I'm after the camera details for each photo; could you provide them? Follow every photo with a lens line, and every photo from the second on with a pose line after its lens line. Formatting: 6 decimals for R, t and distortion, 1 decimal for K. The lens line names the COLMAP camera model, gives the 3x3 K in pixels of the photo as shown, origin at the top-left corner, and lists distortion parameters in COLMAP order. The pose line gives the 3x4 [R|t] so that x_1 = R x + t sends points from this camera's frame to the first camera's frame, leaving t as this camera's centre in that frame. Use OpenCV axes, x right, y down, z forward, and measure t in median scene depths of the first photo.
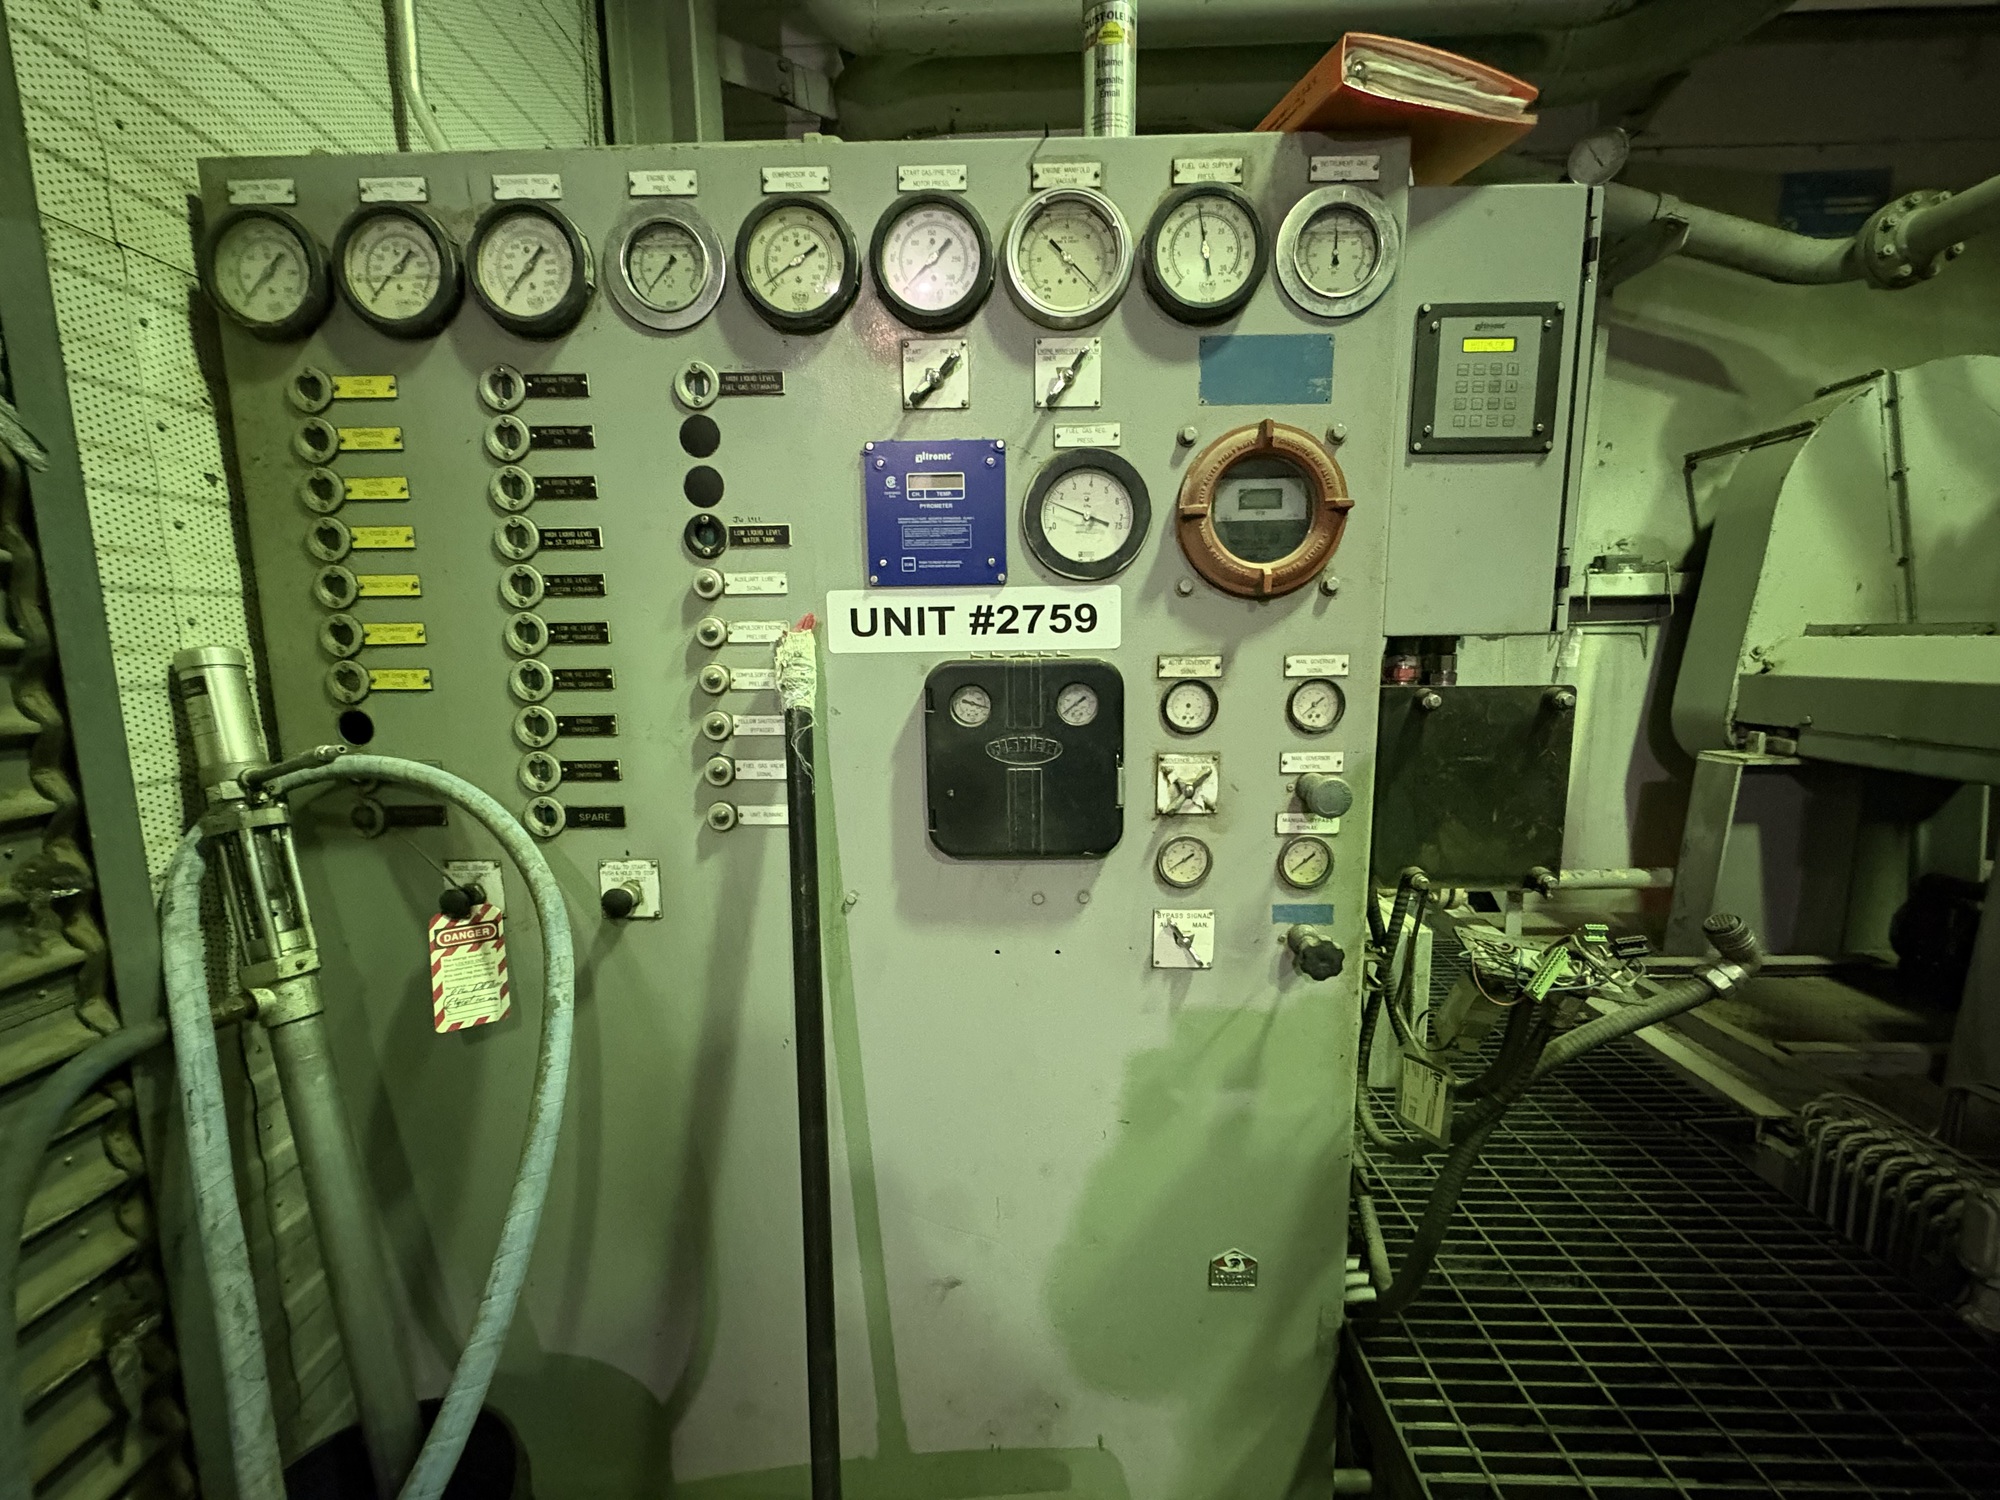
lens RADIAL K [[797.8, 0, 993.8], [0, 797.8, 750.9], [0, 0, 1]] dist [0.001584, -0.000127]
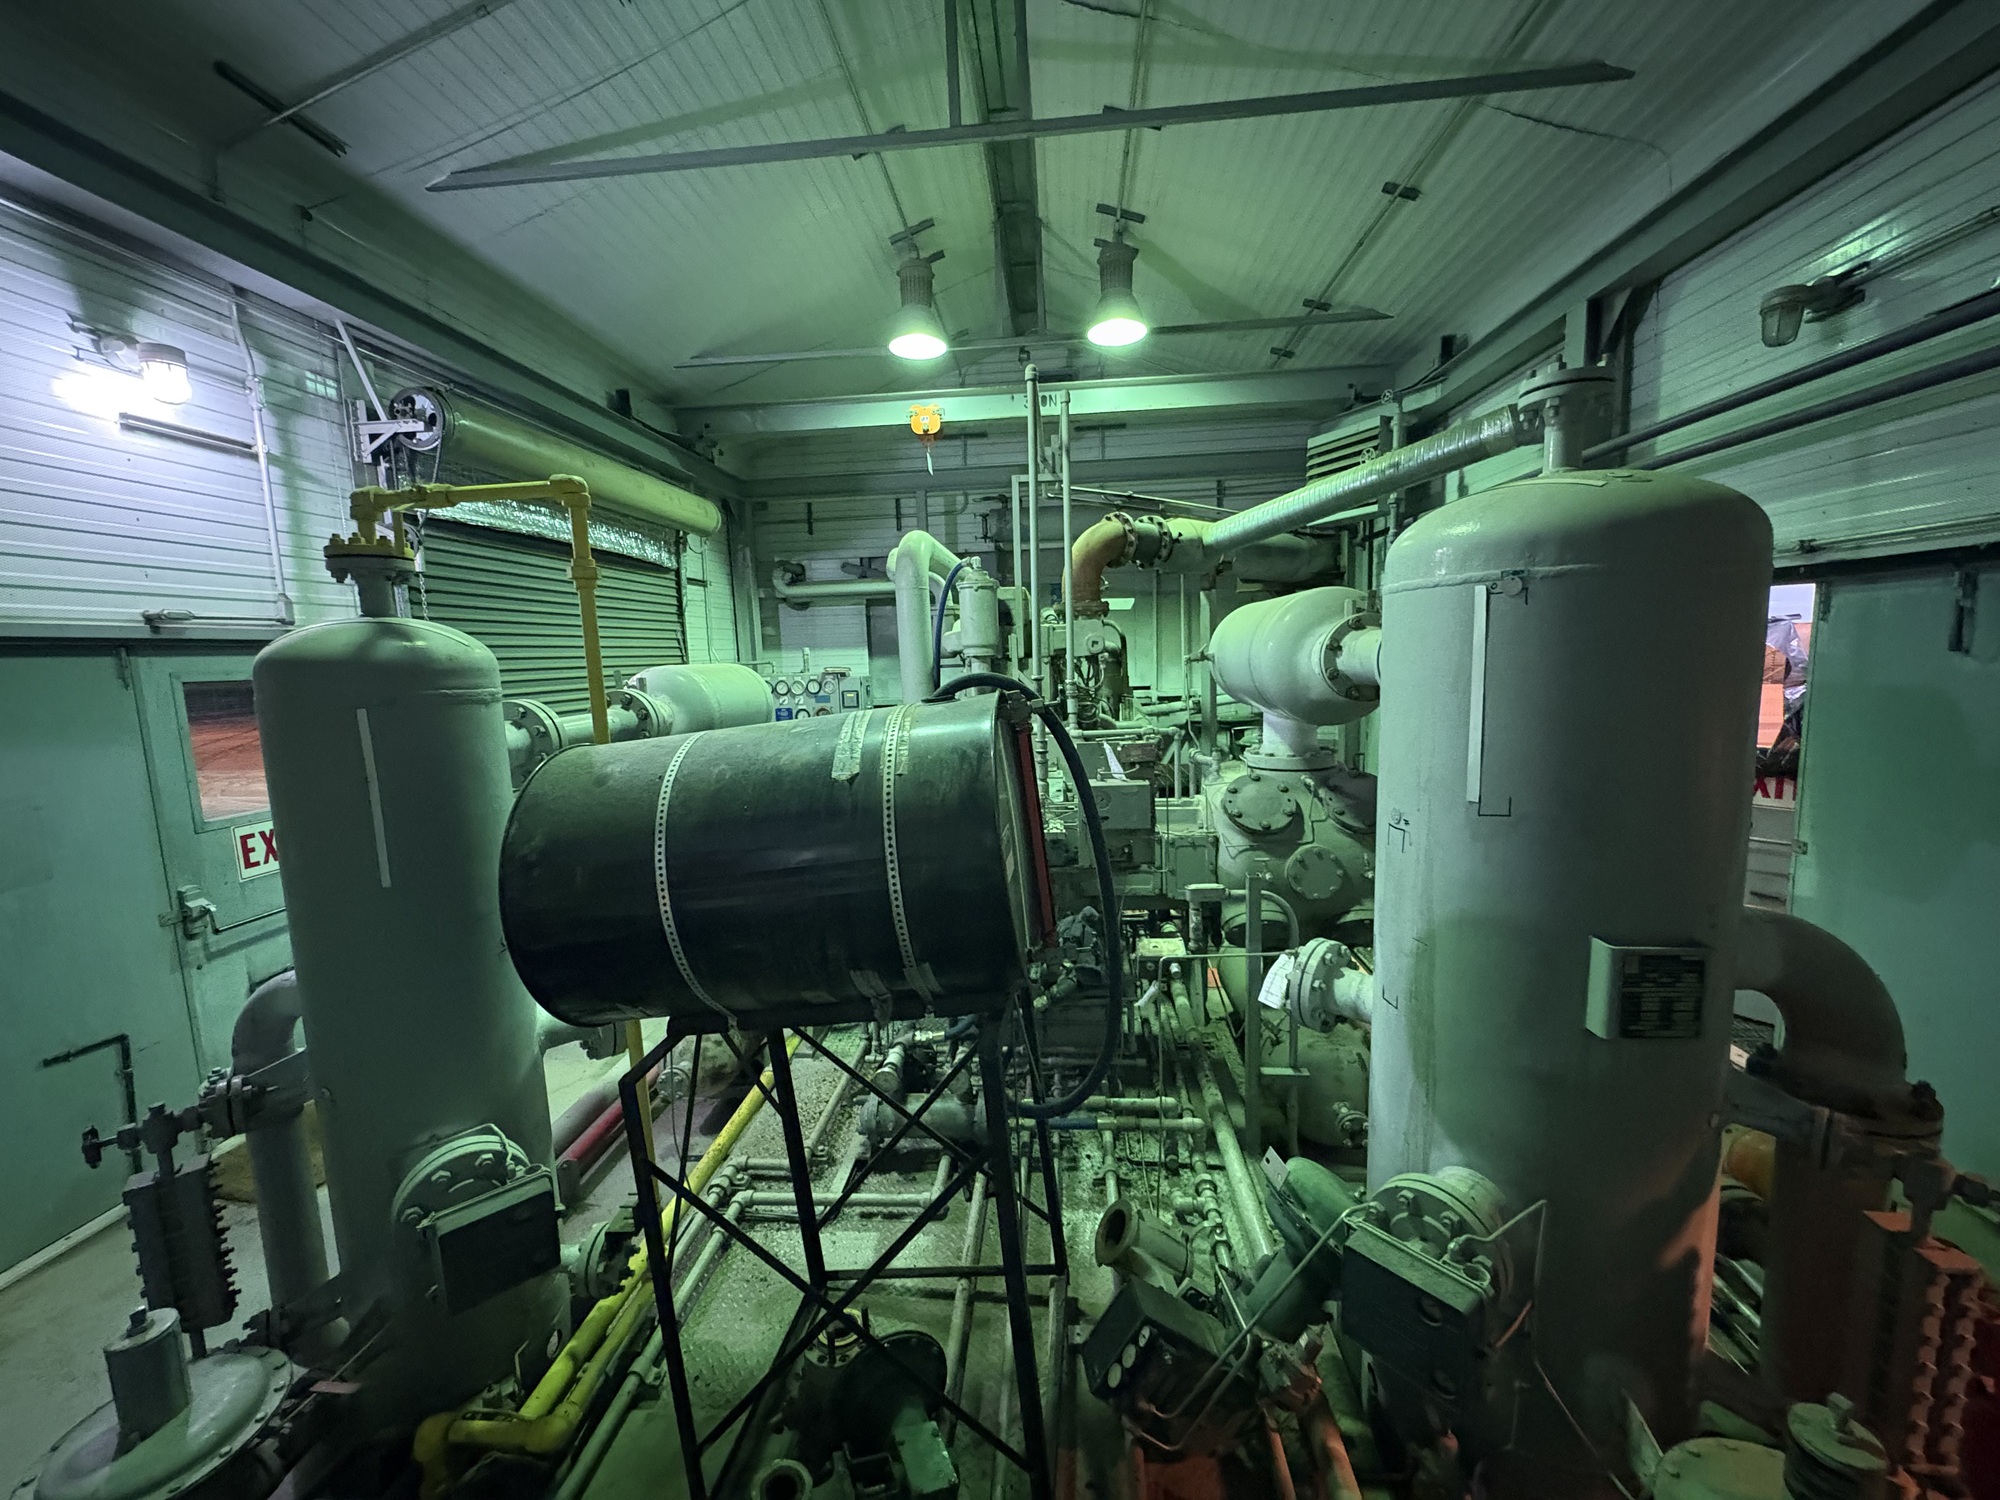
lens RADIAL K [[797.8, 0, 997.6], [0, 797.8, 749.4], [0, 0, 1]] dist [0.001584, -0.000127]
pose [[0.997953, -0.016495, -0.061786, 2.463363], [0.015473, 0.999736, -0.016982, 0.194633], [0.062050, 0.015991, 0.997945, -6.618714]]
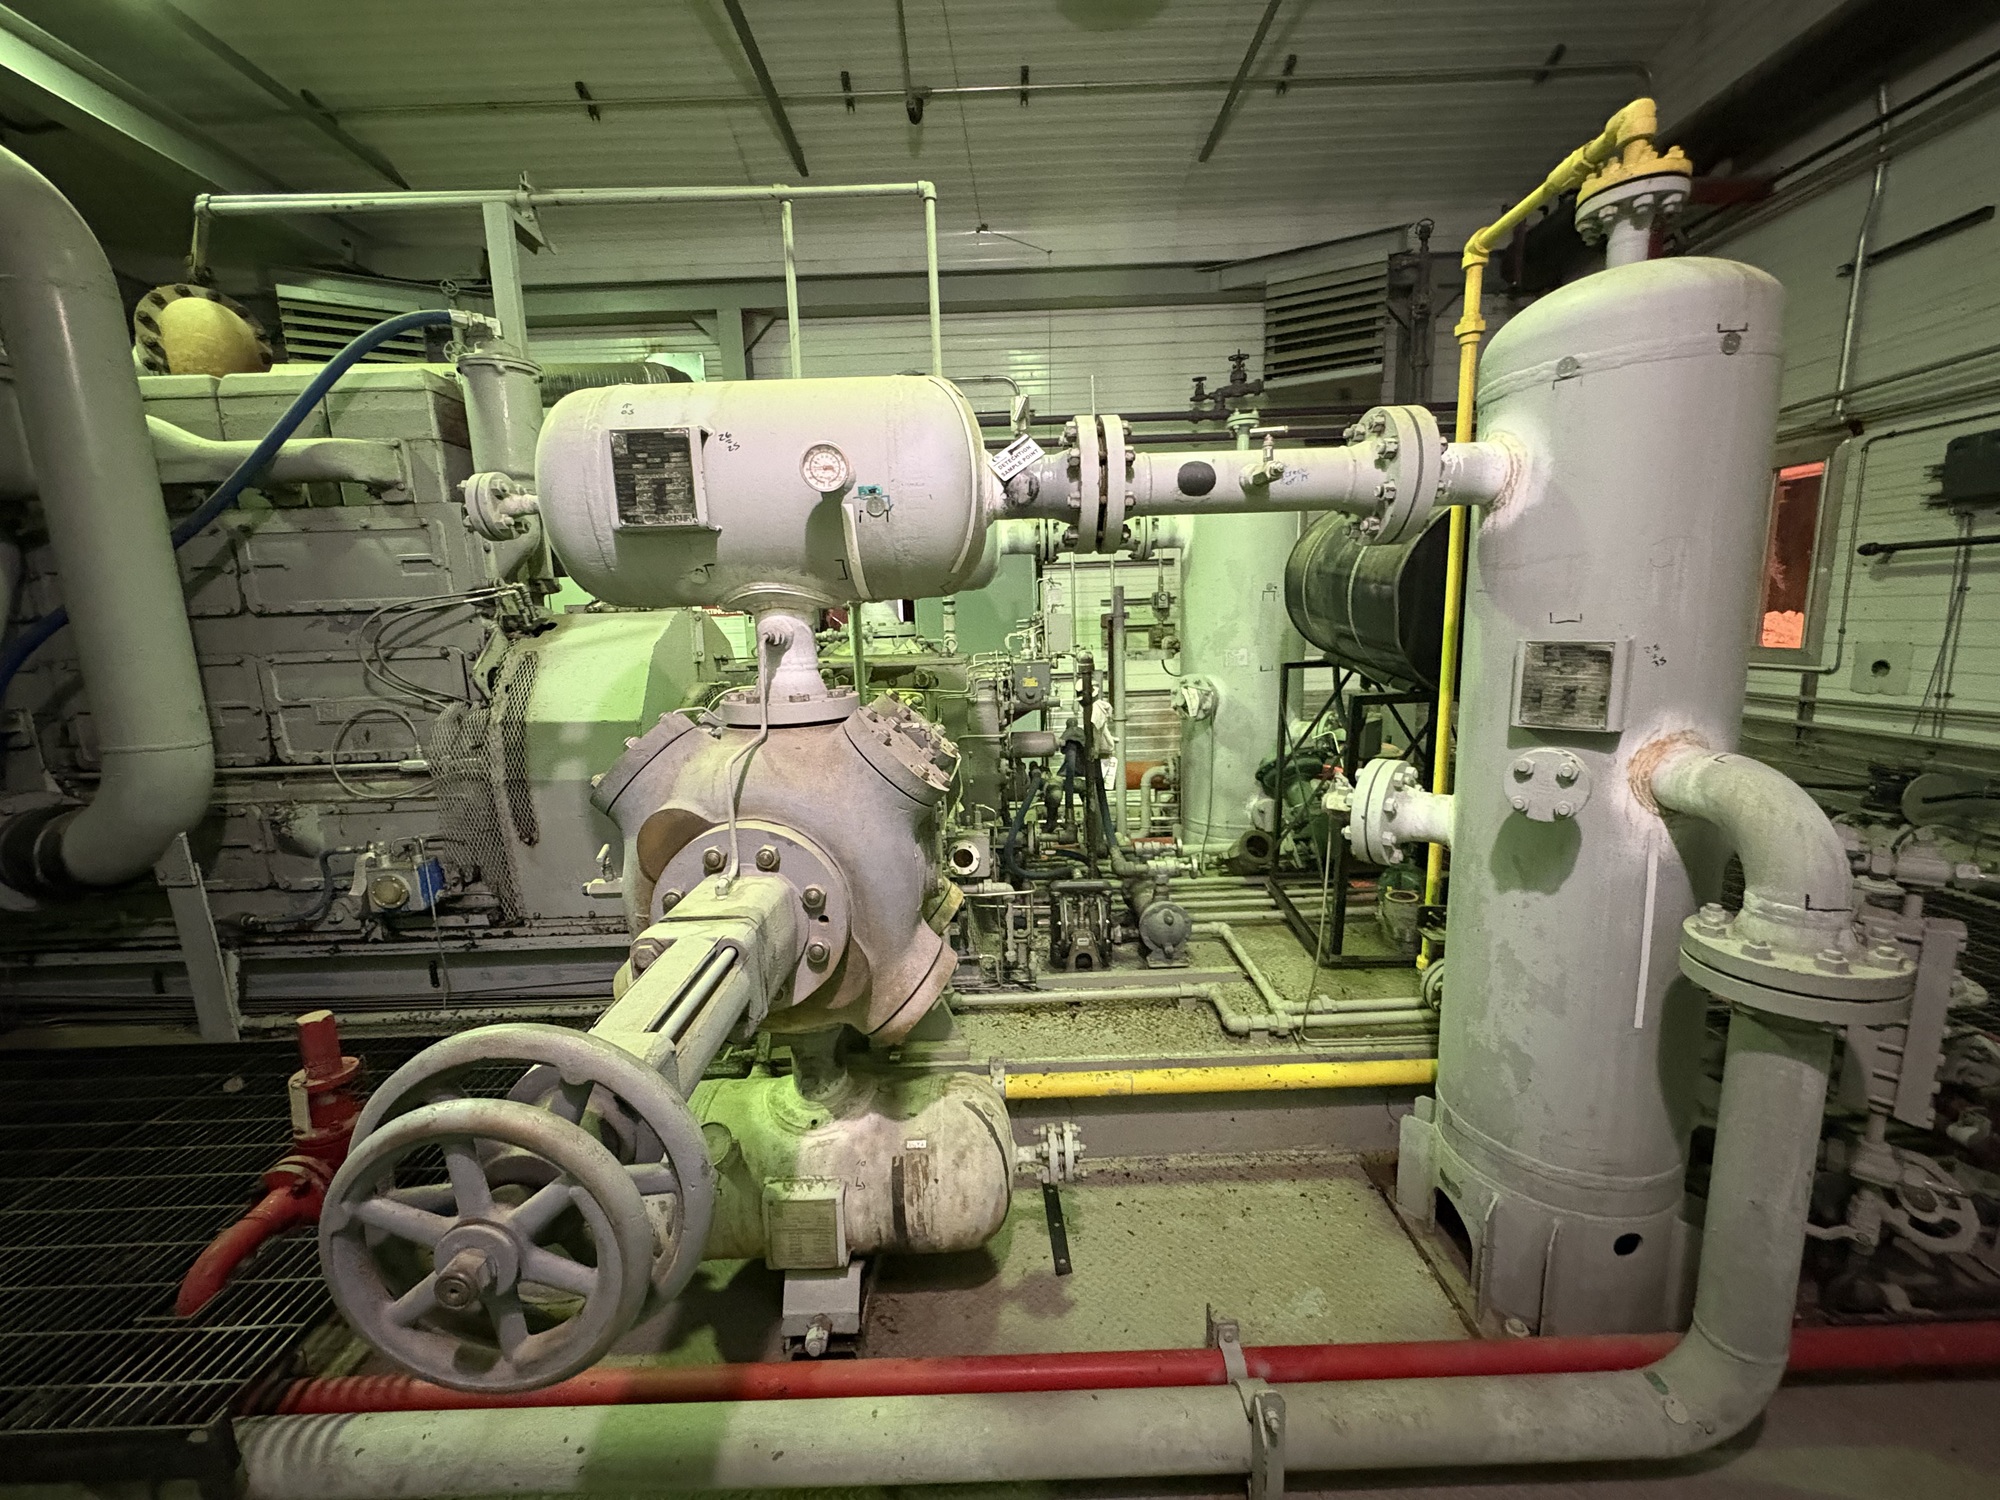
lens RADIAL K [[797.8, 0, 997.3], [0, 797.8, 752.7], [0, 0, 1]] dist [0.001584, -0.000127]
pose [[-0.029830, -0.154157, 0.987596, -0.698821], [0.172735, 0.972376, 0.156999, 0.263345], [-0.984517, 0.175275, -0.002378, -3.512216]]
